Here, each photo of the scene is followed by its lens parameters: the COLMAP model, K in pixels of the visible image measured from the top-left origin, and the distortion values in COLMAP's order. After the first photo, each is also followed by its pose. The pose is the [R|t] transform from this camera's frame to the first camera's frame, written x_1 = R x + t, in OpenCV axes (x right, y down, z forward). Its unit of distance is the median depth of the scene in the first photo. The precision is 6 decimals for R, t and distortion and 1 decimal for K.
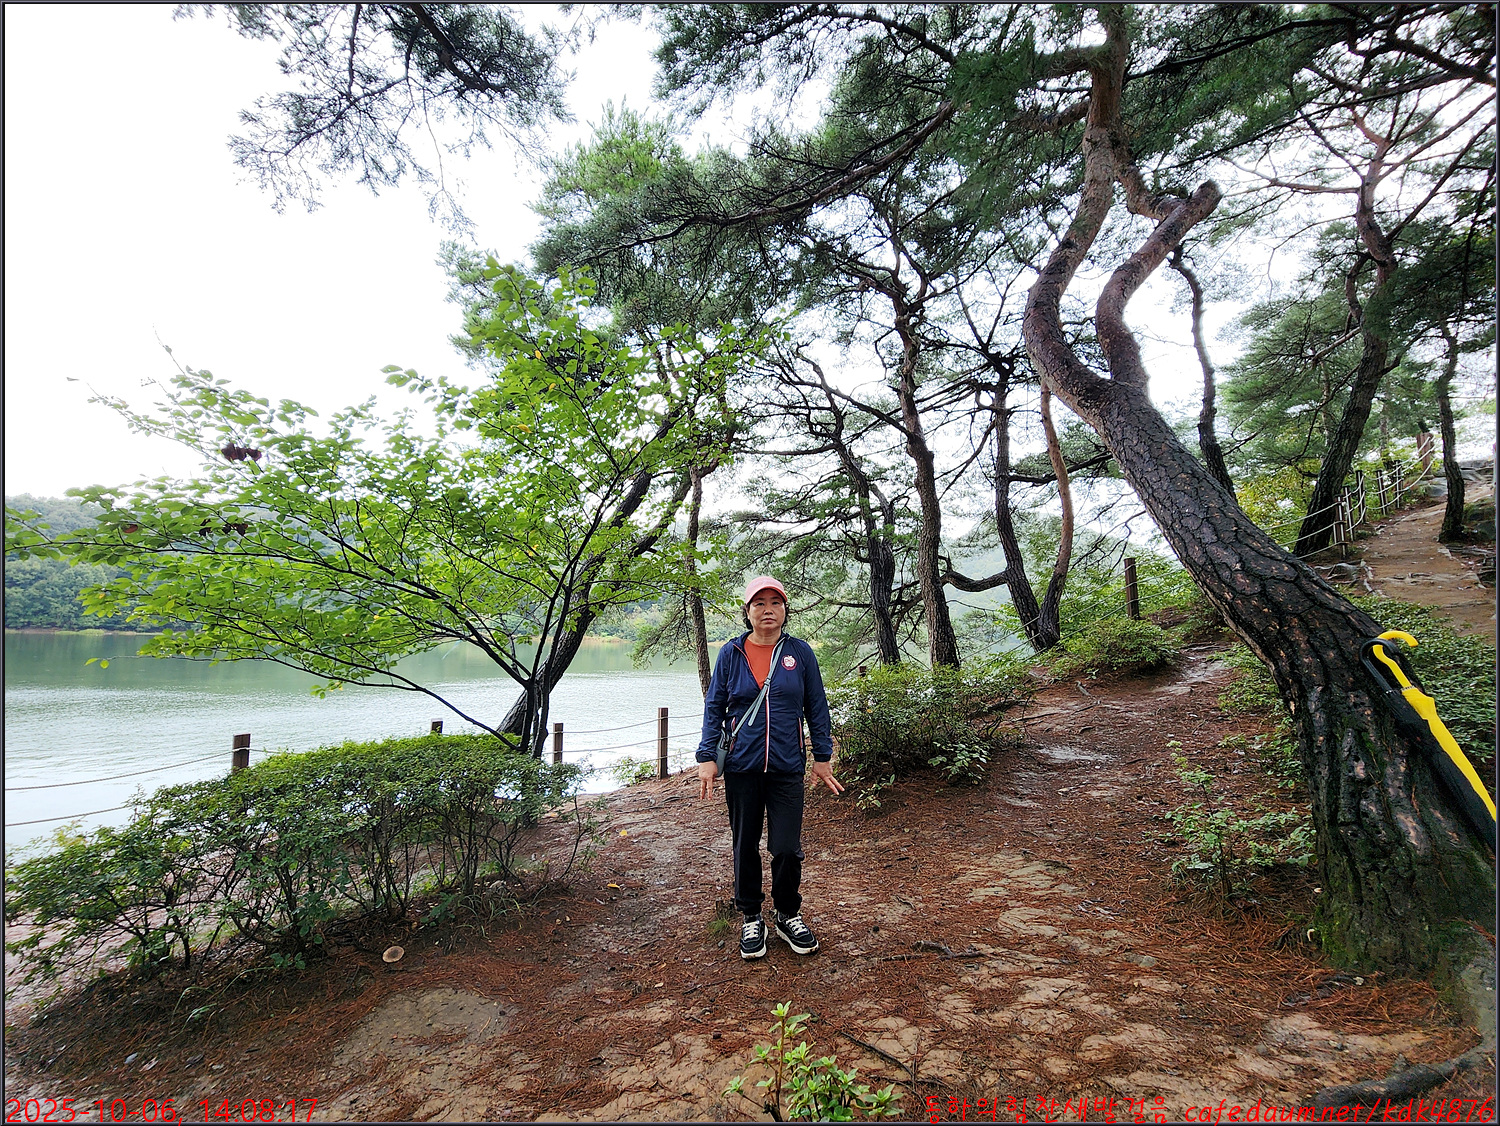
lens RADIAL K [[646.9, 0, 759.1], [0, 646.9, 577.4], [0, 0, 1]] dist [0.005231, -0.007696]
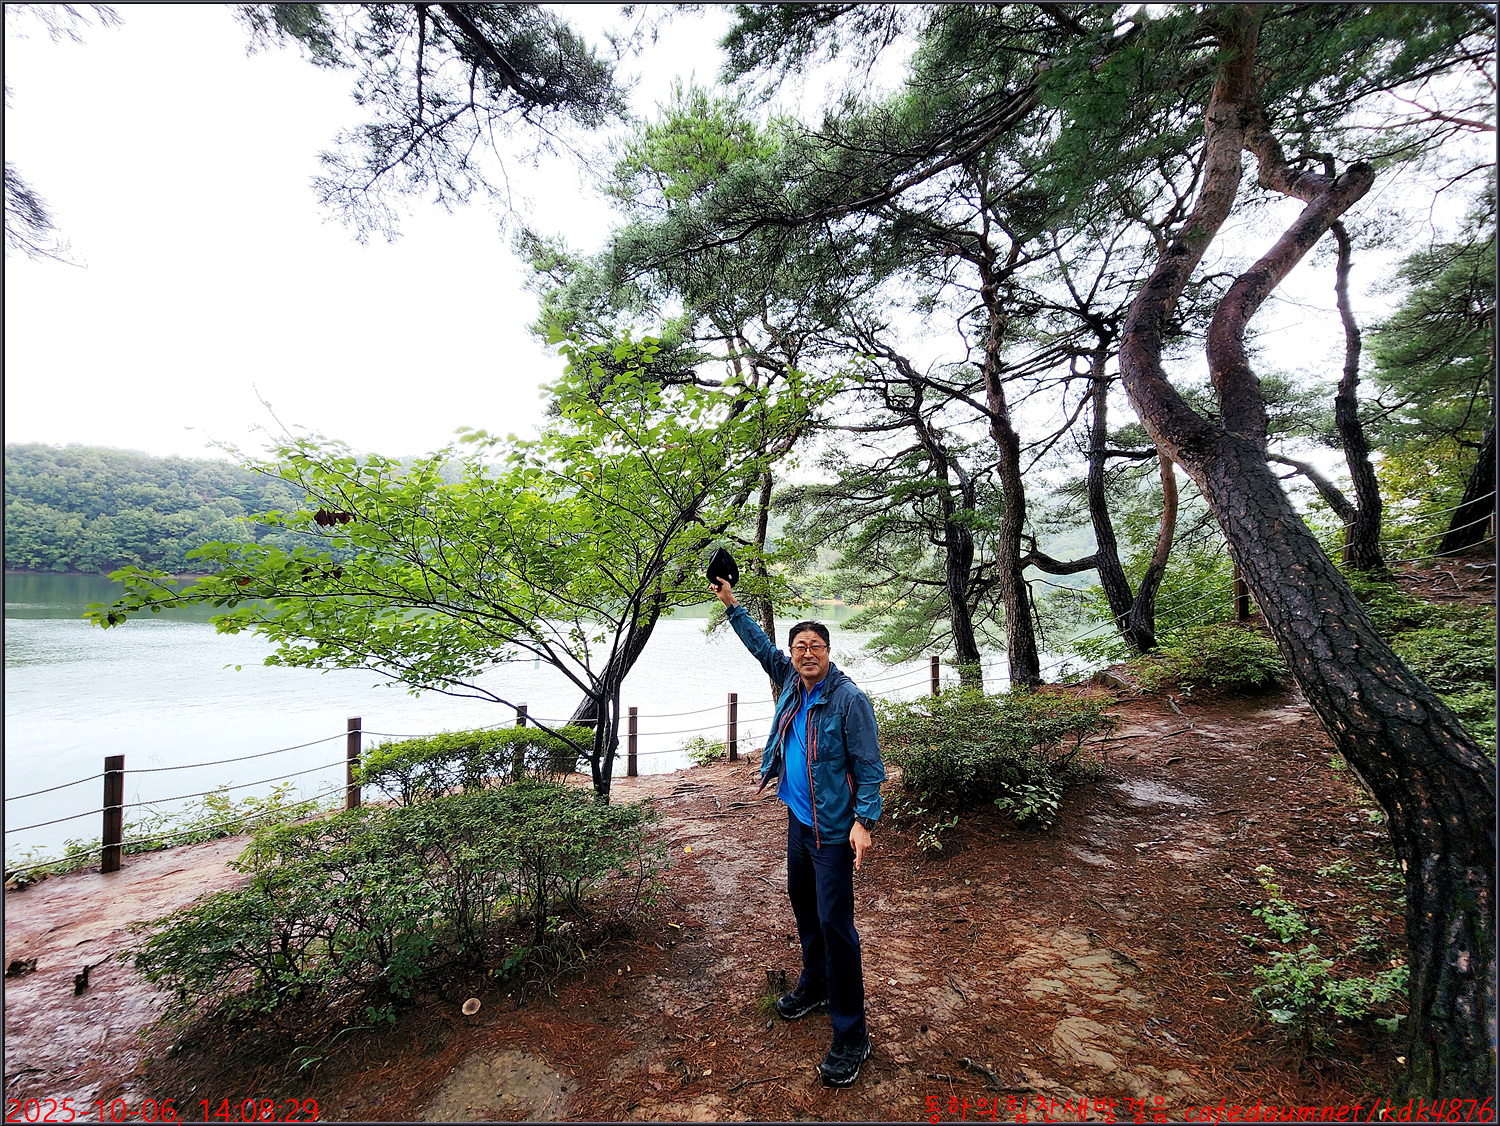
lens RADIAL K [[646.9, 0, 750.9], [0, 646.9, 561.7], [0, 0, 1]] dist [0.005231, -0.007696]
pose [[0.991090, 0.015605, -0.132279, 0.016777], [-0.005515, 0.997070, 0.076299, -0.113915], [0.133082, -0.074889, 0.988272, 0.015511]]
